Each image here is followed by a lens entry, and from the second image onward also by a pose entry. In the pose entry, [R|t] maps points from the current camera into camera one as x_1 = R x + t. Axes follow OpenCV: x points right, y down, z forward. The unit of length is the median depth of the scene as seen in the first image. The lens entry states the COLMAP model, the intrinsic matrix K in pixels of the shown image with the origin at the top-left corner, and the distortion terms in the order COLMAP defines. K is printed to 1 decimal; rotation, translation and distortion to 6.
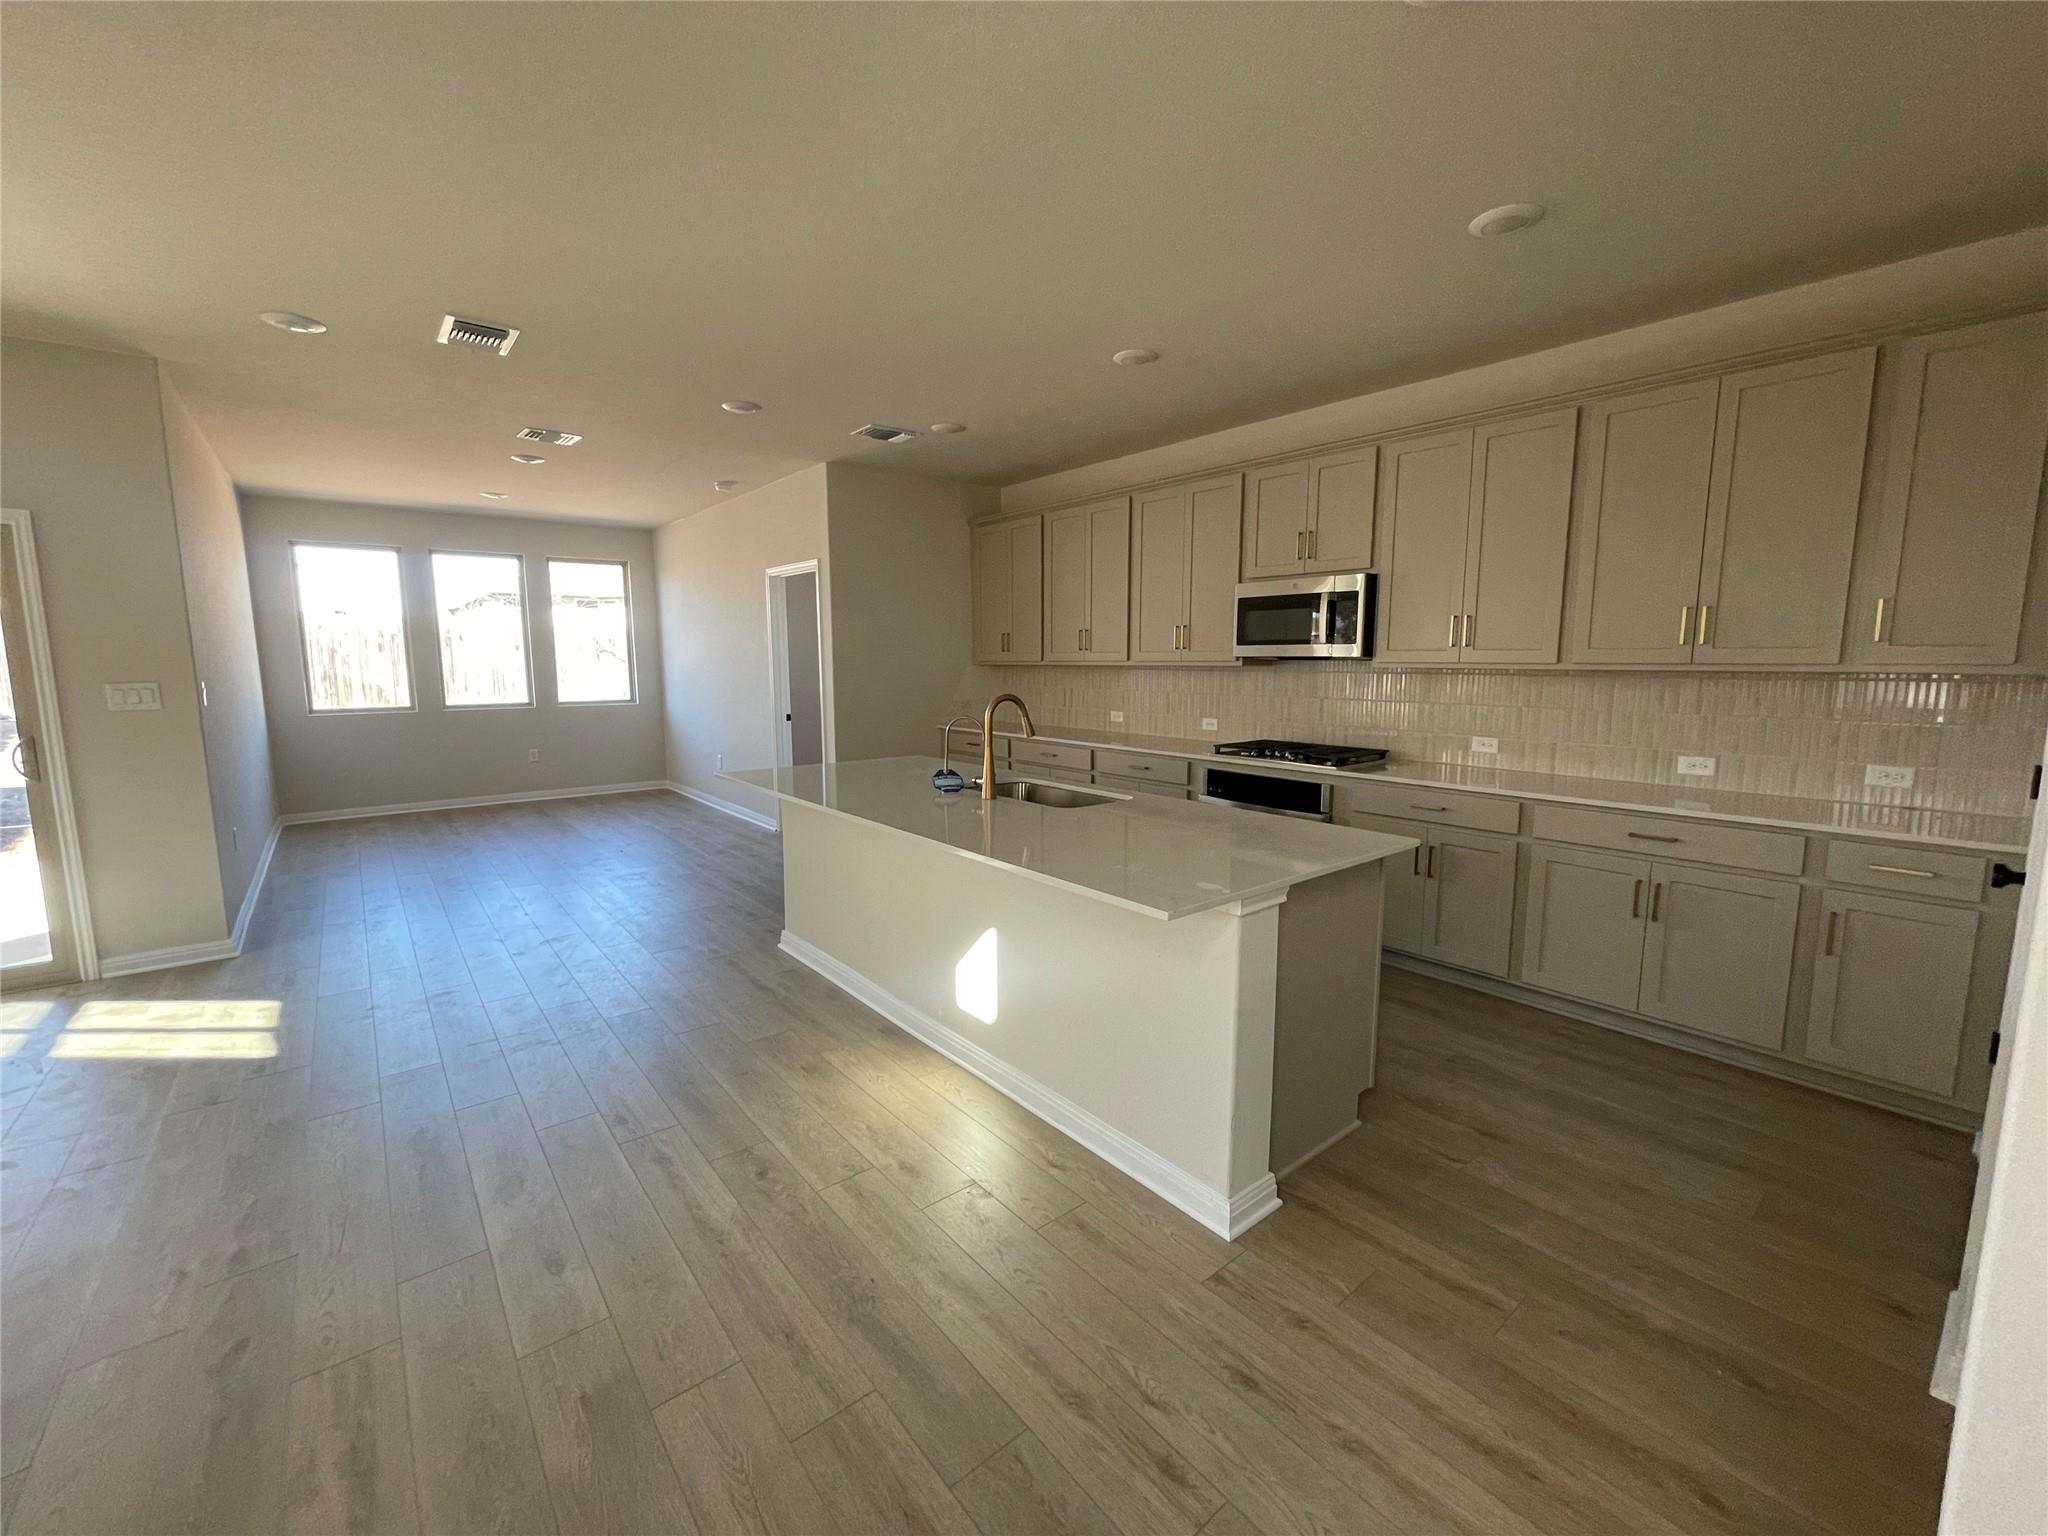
lens RADIAL K [[833.5, 0, 1018.5], [0, 833.5, 762.5], [0, 0, 1]] dist [-0.001951, -0.000003]
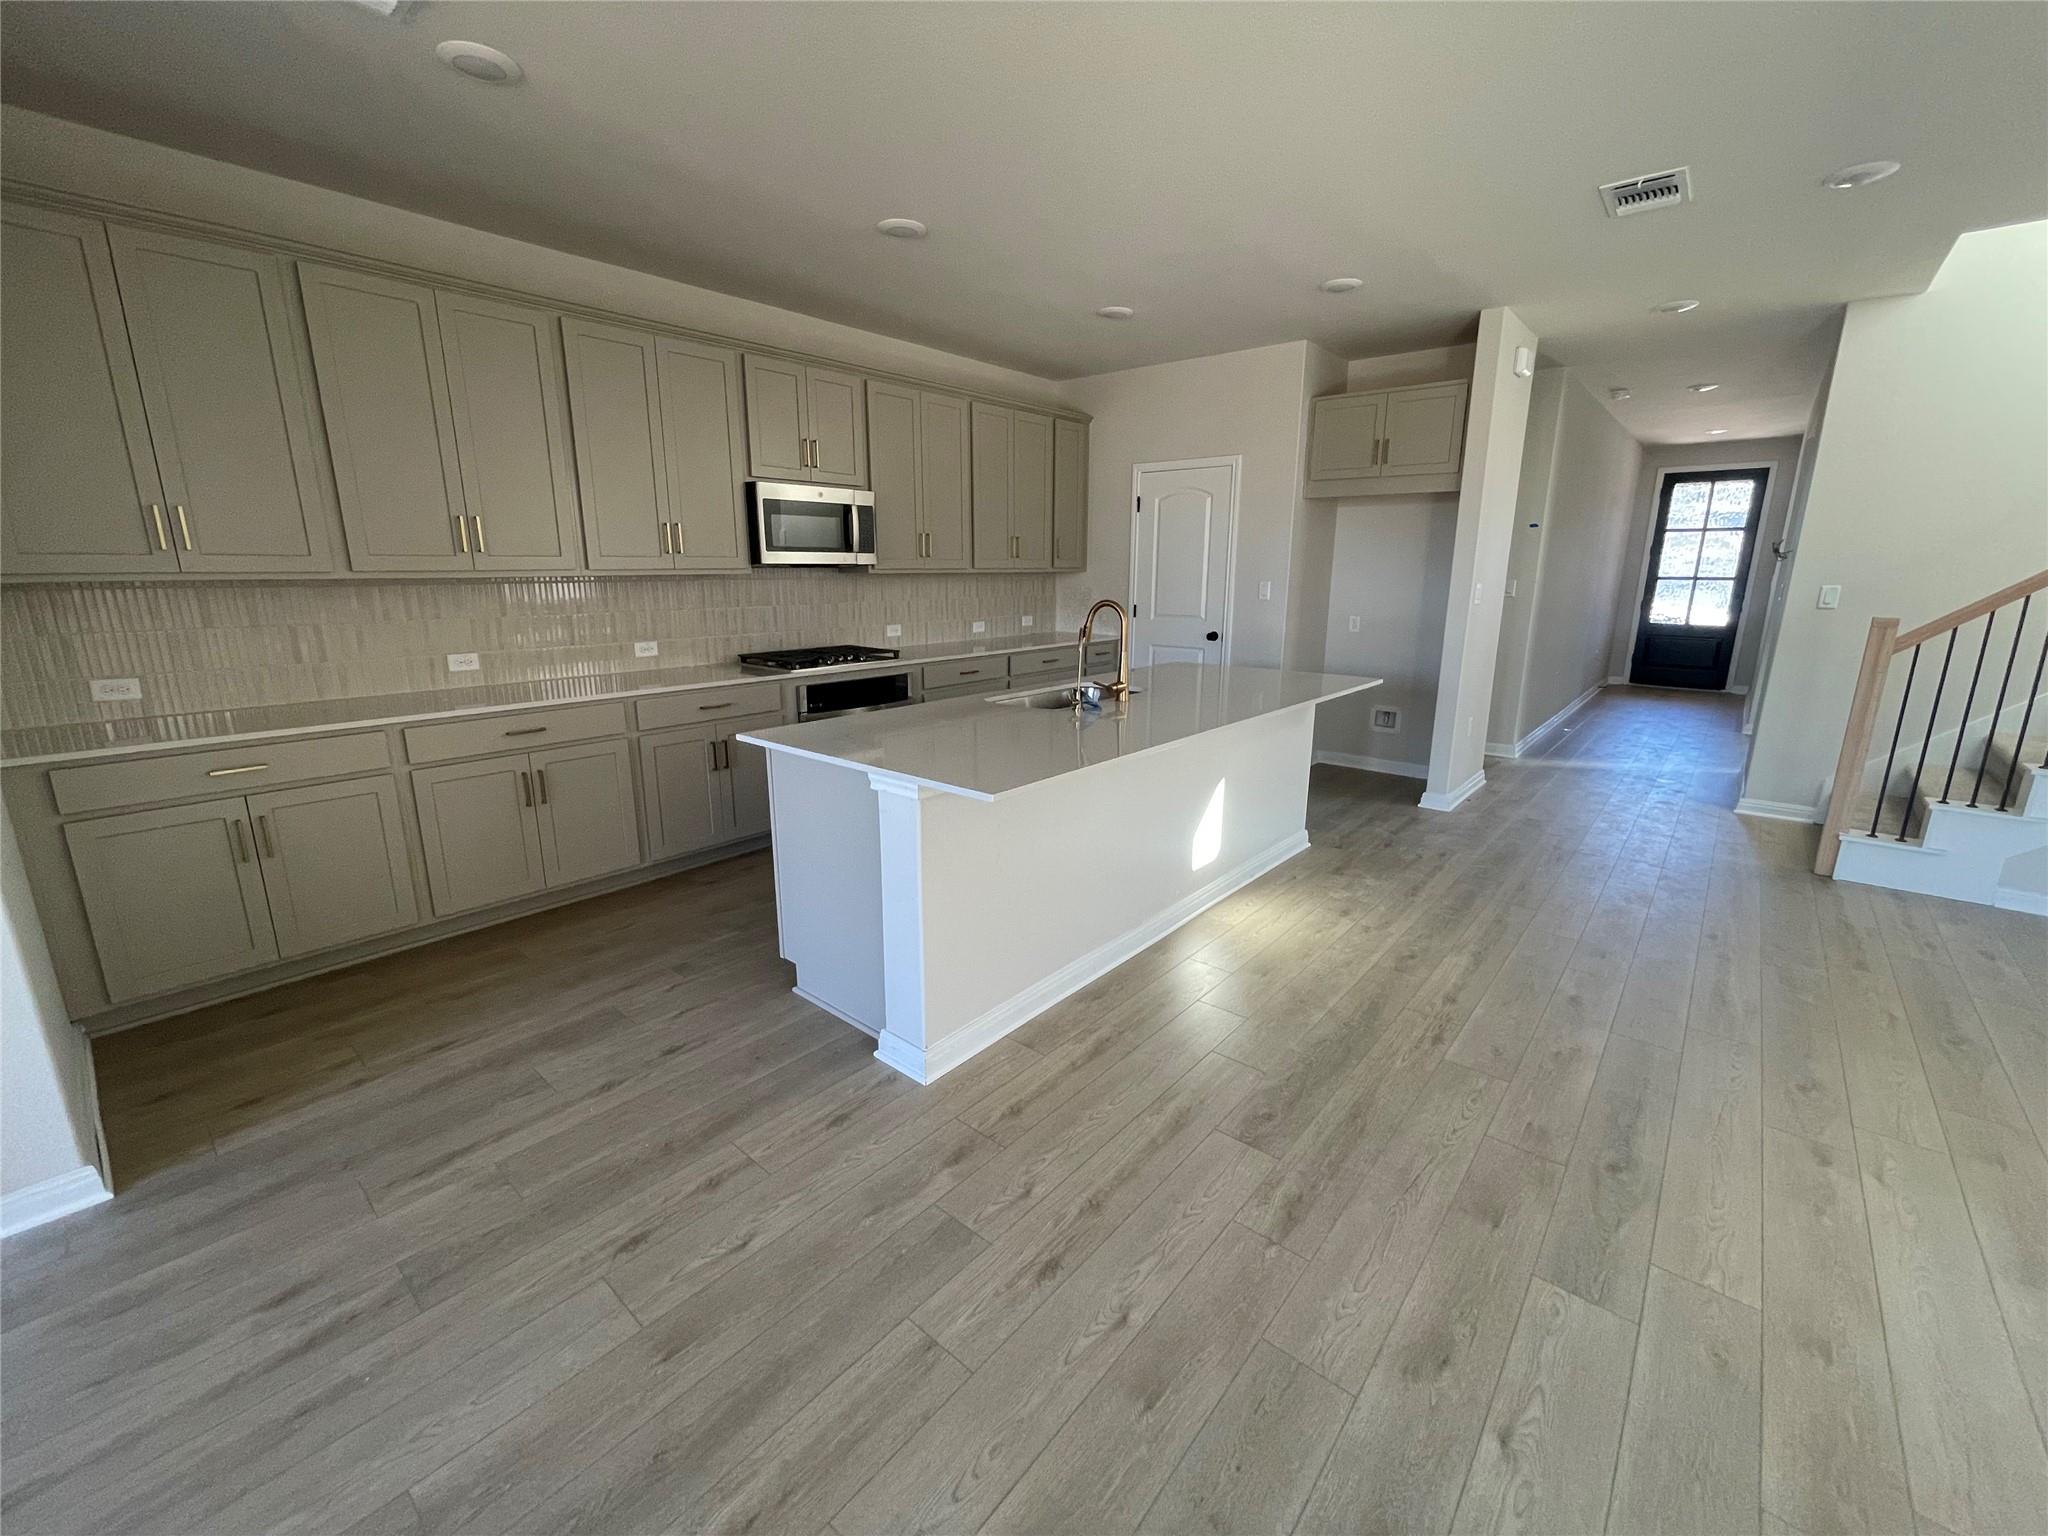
lens RADIAL K [[838.8, 0, 1020.5], [0, 838.8, 757.4], [0, 0, 1]] dist [0.001501, 0.000239]
pose [[-0.177734, -0.219463, 0.959295, -0.820333], [0.123708, 0.962100, 0.243024, -0.126942], [-0.976272, 0.161866, -0.143848, 1.013568]]
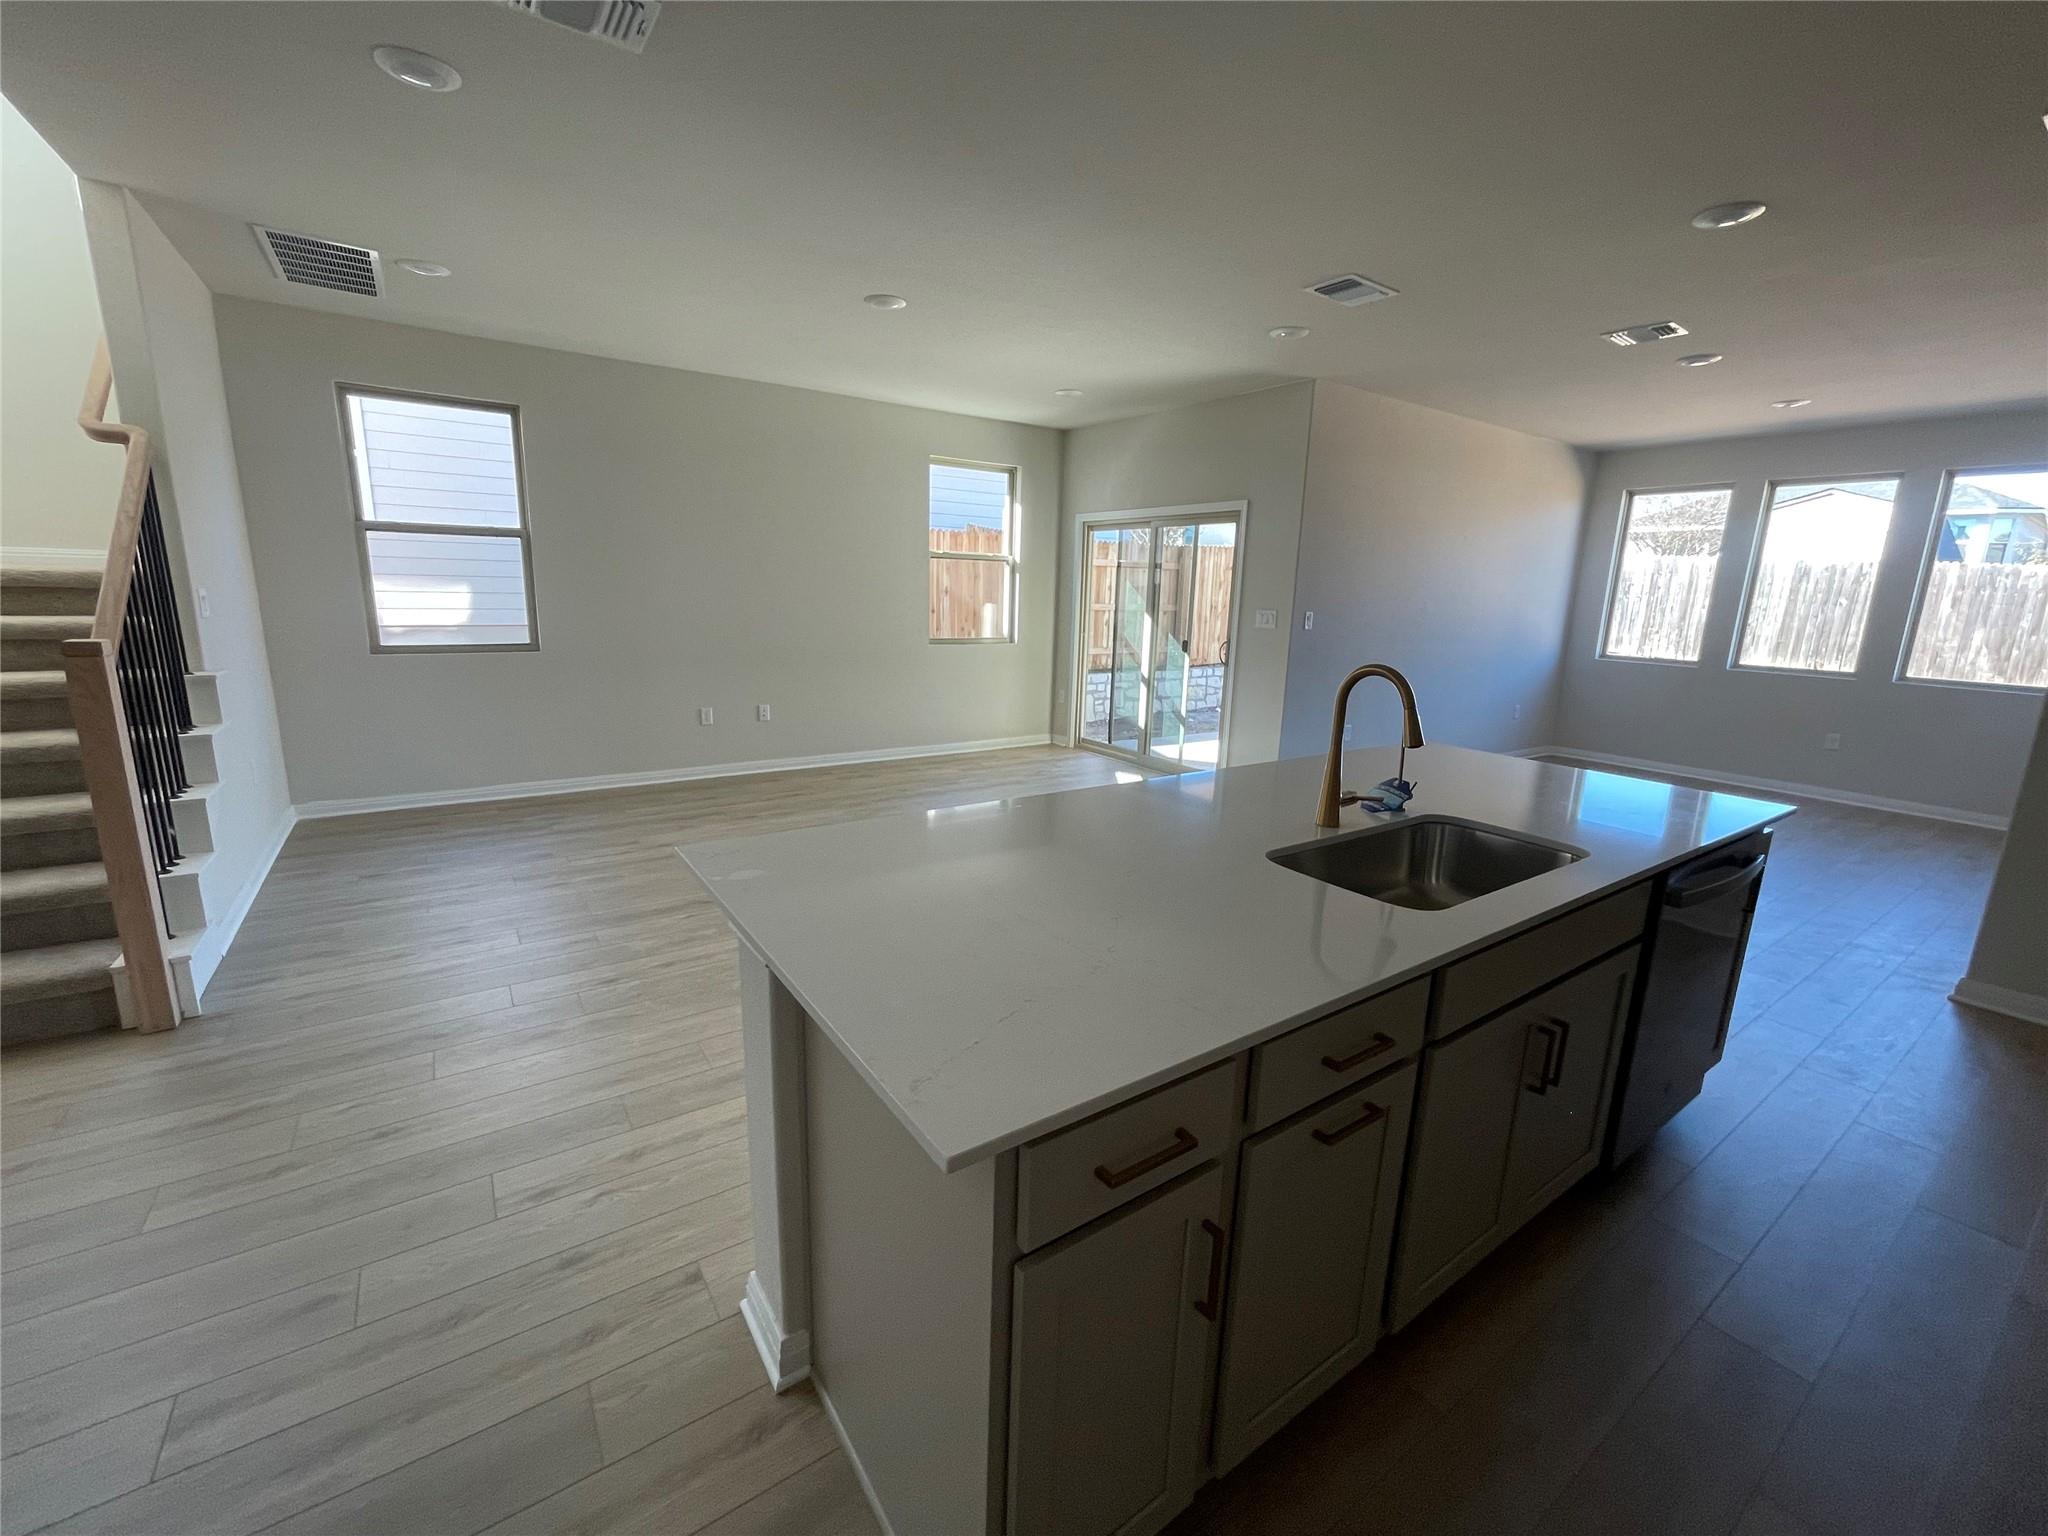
lens RADIAL K [[833.5, 0, 1018.5], [0, 833.5, 762.5], [0, 0, 1]] dist [-0.001951, -0.000003]
pose [[-0.078302, 0.208907, -0.974796, 0.468081], [-0.157526, 0.962921, 0.219016, -0.082461], [0.984406, 0.170705, -0.042491, 0.618209]]
